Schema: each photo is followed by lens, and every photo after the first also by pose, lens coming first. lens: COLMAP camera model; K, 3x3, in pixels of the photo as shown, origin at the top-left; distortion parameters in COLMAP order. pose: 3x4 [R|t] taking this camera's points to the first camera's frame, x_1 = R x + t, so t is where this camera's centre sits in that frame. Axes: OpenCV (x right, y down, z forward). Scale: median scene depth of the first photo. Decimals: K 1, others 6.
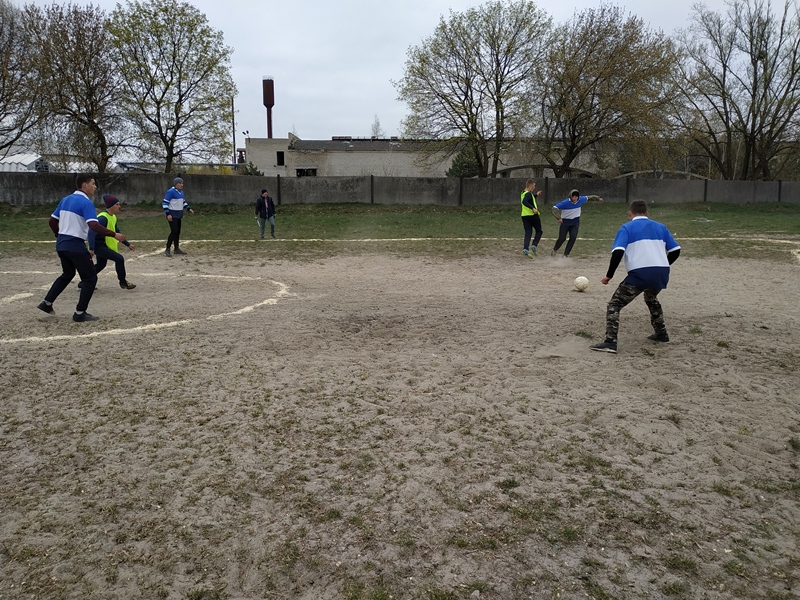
lens RADIAL K [[592.6, 0, 403.0], [0, 592.6, 322.3], [0, 0, 1]] dist [-0.010732, -0.009182]
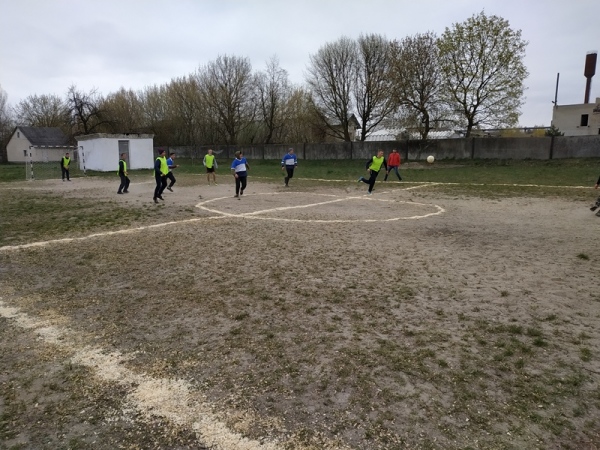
lens RADIAL K [[444.5, 0, 302.3], [0, 444.5, 241.7], [0, 0, 1]] dist [-0.010732, -0.009182]
pose [[0.700824, 0.119924, -0.703182, 0.113841], [-0.128901, 0.990830, 0.040512, 0.005925], [0.701592, 0.062249, 0.709855, -0.029787]]
